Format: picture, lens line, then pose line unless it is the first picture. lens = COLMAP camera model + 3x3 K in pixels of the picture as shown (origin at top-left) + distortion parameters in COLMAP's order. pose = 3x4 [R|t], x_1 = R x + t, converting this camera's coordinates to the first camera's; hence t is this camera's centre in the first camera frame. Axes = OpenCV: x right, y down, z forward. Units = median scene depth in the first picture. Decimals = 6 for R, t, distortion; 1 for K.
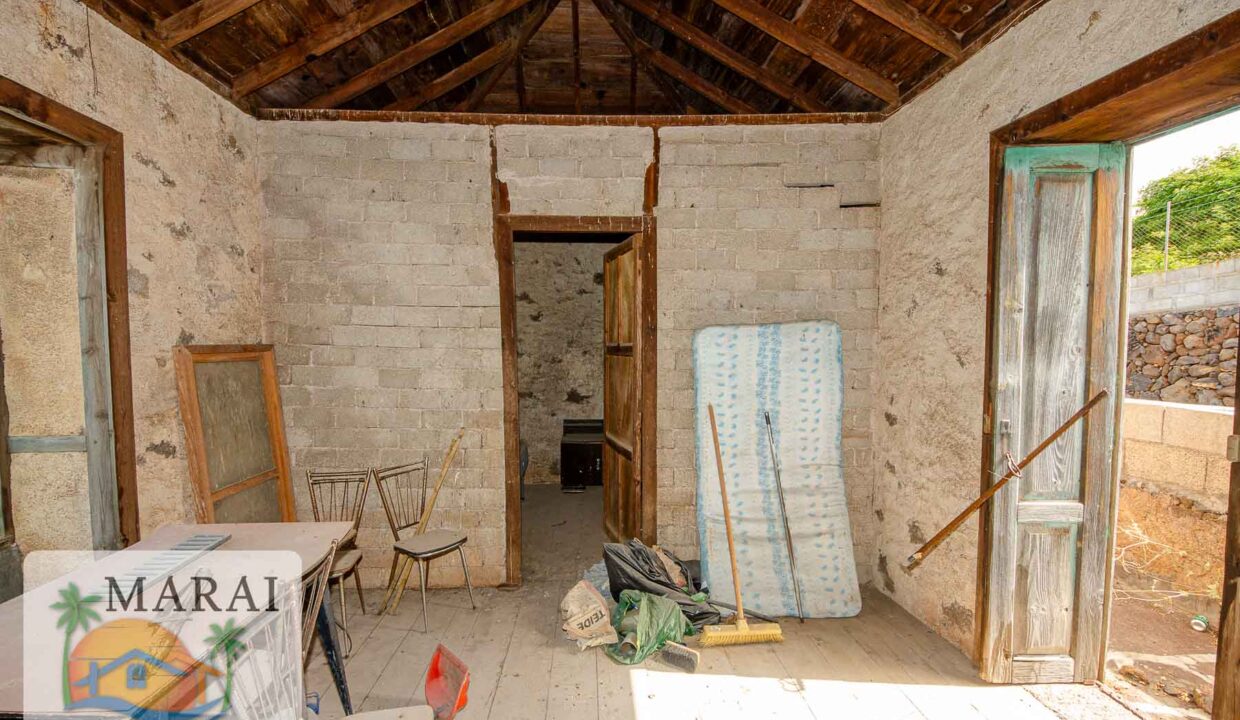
lens RADIAL K [[501.4, 0, 606.7], [0, 501.4, 370.2], [0, 0, 1]] dist [0.024233, -0.017894]
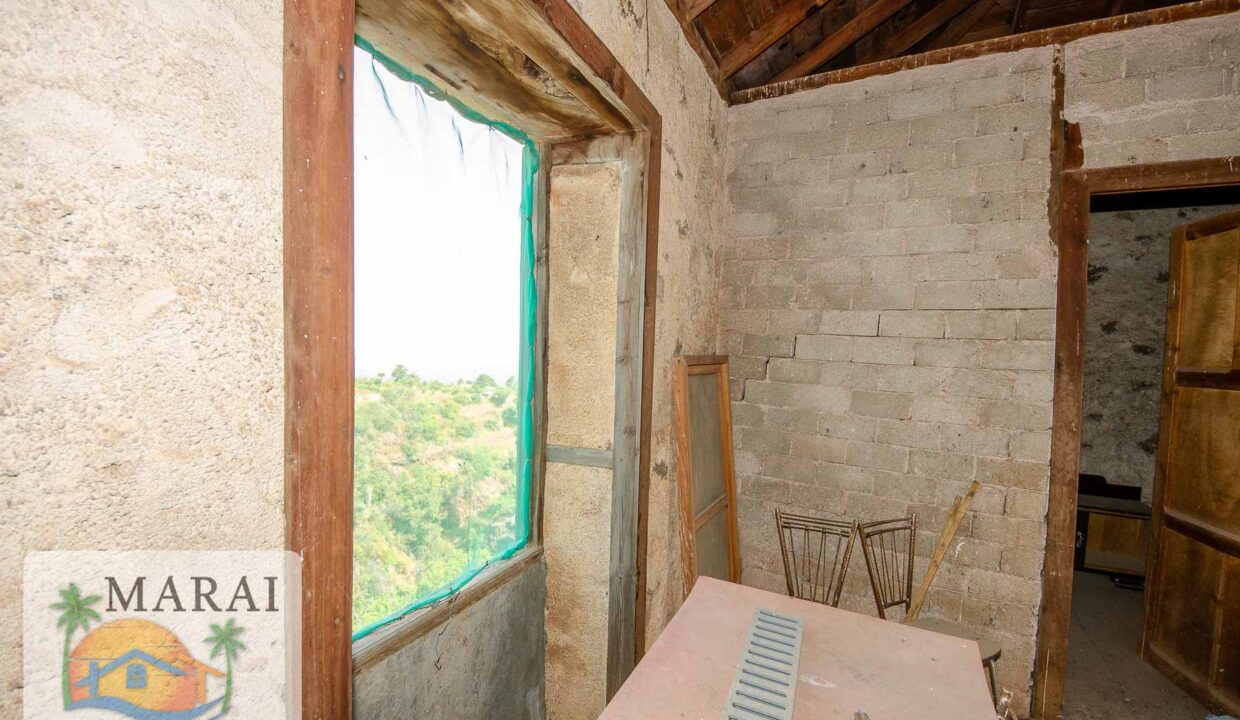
lens RADIAL K [[488.7, 0, 621.5], [0, 488.7, 370.1], [0, 0, 1]] dist [0.028335, -0.021471]
pose [[0.870079, 0.045859, -0.490774, -0.399339], [-0.056394, 0.998386, -0.006688, -0.009013], [0.489675, 0.033495, 0.871261, 0.153624]]
